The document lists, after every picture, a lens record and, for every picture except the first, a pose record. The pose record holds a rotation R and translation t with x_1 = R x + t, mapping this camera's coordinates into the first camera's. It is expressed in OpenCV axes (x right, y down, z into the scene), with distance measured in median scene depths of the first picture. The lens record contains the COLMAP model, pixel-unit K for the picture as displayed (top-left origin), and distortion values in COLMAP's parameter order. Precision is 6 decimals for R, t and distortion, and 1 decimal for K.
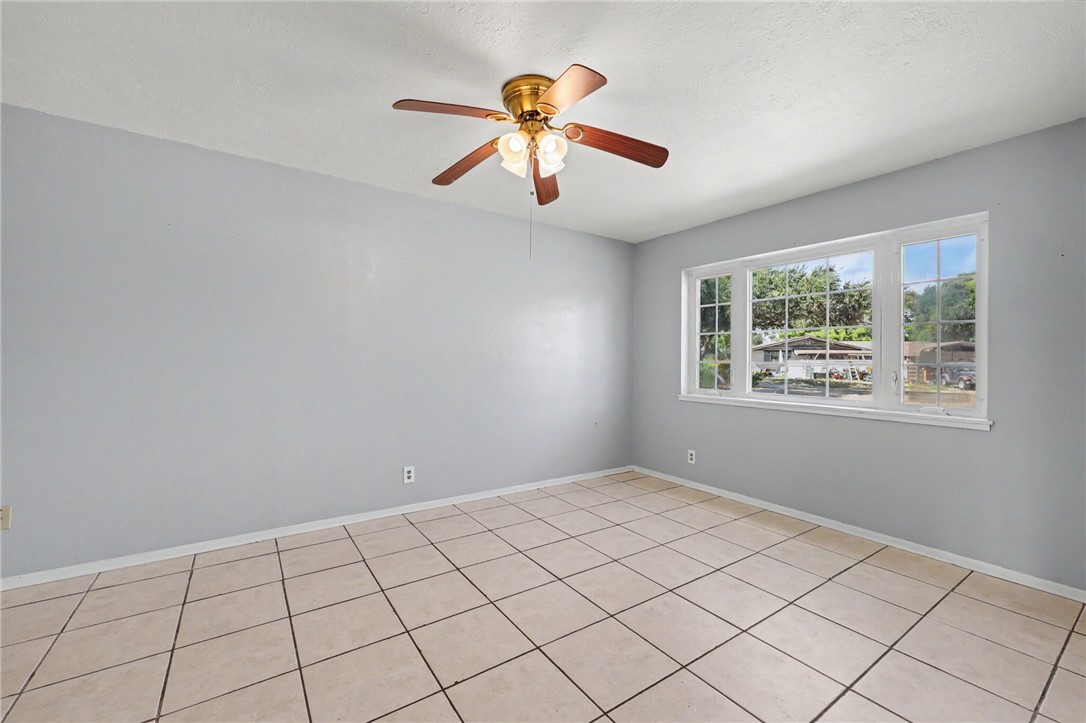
lens RADIAL K [[444.9, 0, 547.2], [0, 444.9, 360.5], [0, 0, 1]] dist [-0.009201, -0.000835]
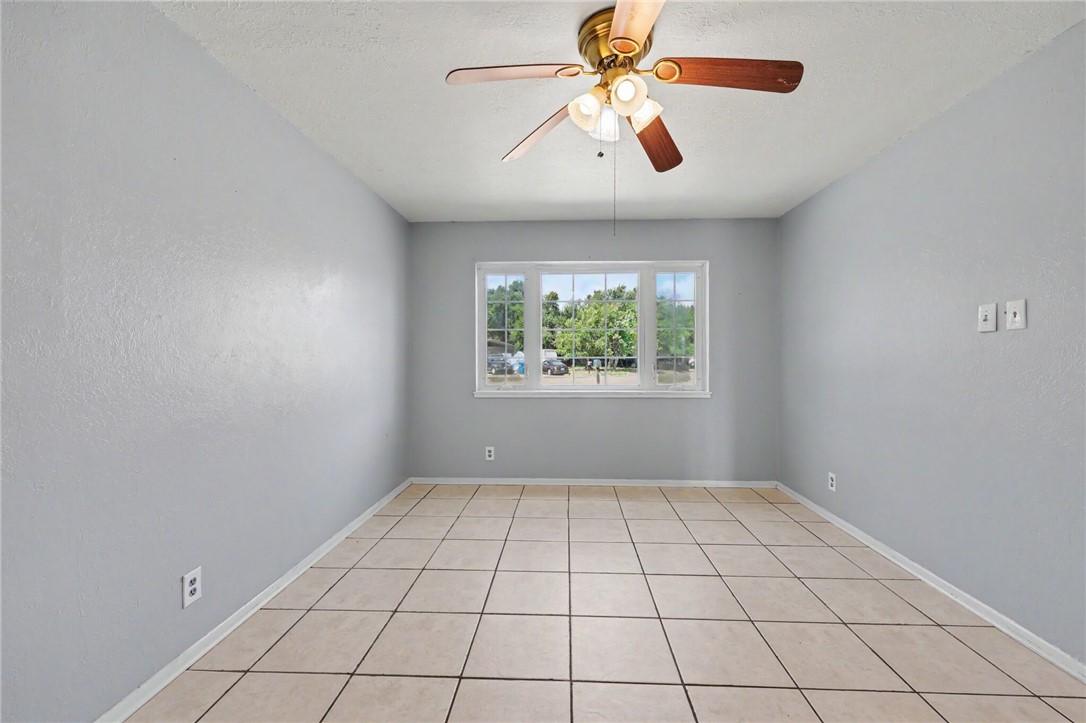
lens RADIAL K [[444.9, 0, 547.0], [0, 444.9, 353.2], [0, 0, 1]] dist [-0.009201, -0.000835]
pose [[0.599533, -0.007933, 0.800311, -0.445245], [0.010385, 0.999944, 0.002132, -0.008006], [-0.800283, 0.007033, 0.599581, 0.347345]]
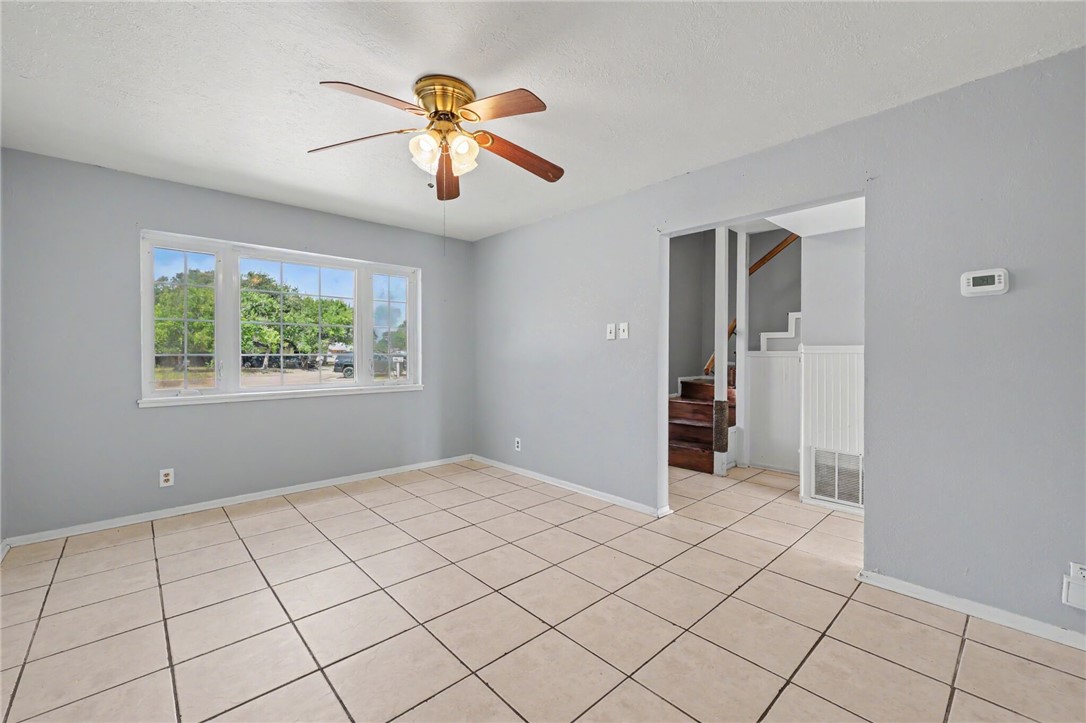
lens RADIAL K [[444.9, 0, 562.1], [0, 444.9, 355.0], [0, 0, 1]] dist [-0.009201, -0.000835]
pose [[-0.175908, -0.016888, 0.984262, -0.627529], [0.000249, 0.999852, 0.017200, -0.010951], [-0.984407, 0.003271, -0.175878, 0.522462]]
